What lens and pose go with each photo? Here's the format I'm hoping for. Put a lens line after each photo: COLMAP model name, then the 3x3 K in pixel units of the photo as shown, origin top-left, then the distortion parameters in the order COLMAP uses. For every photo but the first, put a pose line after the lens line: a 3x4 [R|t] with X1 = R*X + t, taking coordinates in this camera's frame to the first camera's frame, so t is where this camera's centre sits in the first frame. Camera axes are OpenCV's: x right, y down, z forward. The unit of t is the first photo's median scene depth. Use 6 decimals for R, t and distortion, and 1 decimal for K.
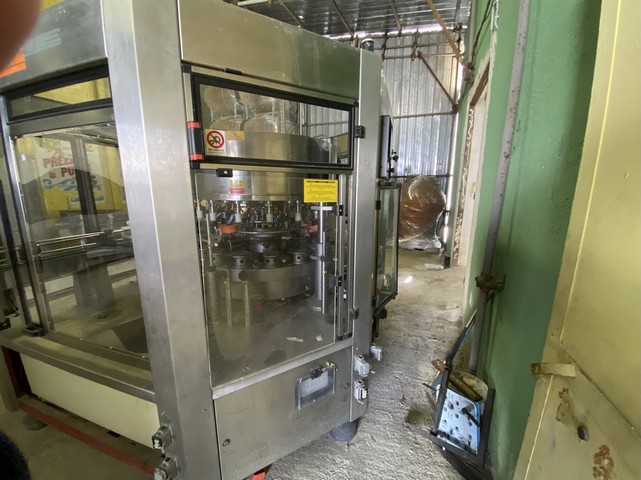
lens RADIAL K [[258.6, 0, 320.5], [0, 258.6, 240.0], [0, 0, 1]] dist [-0.000015, -0.000004]
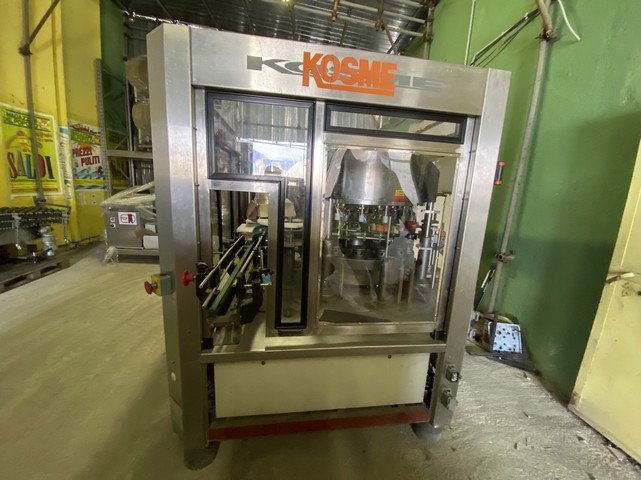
lens RADIAL K [[258.6, 0, 320.5], [0, 258.6, 240.0], [0, 0, 1]] dist [-0.000015, -0.000004]
pose [[0.896931, -0.028101, 0.441276, -0.928964], [0.033048, 0.999448, -0.003526, 0.009871], [-0.440933, 0.017746, 0.897364, 0.002584]]
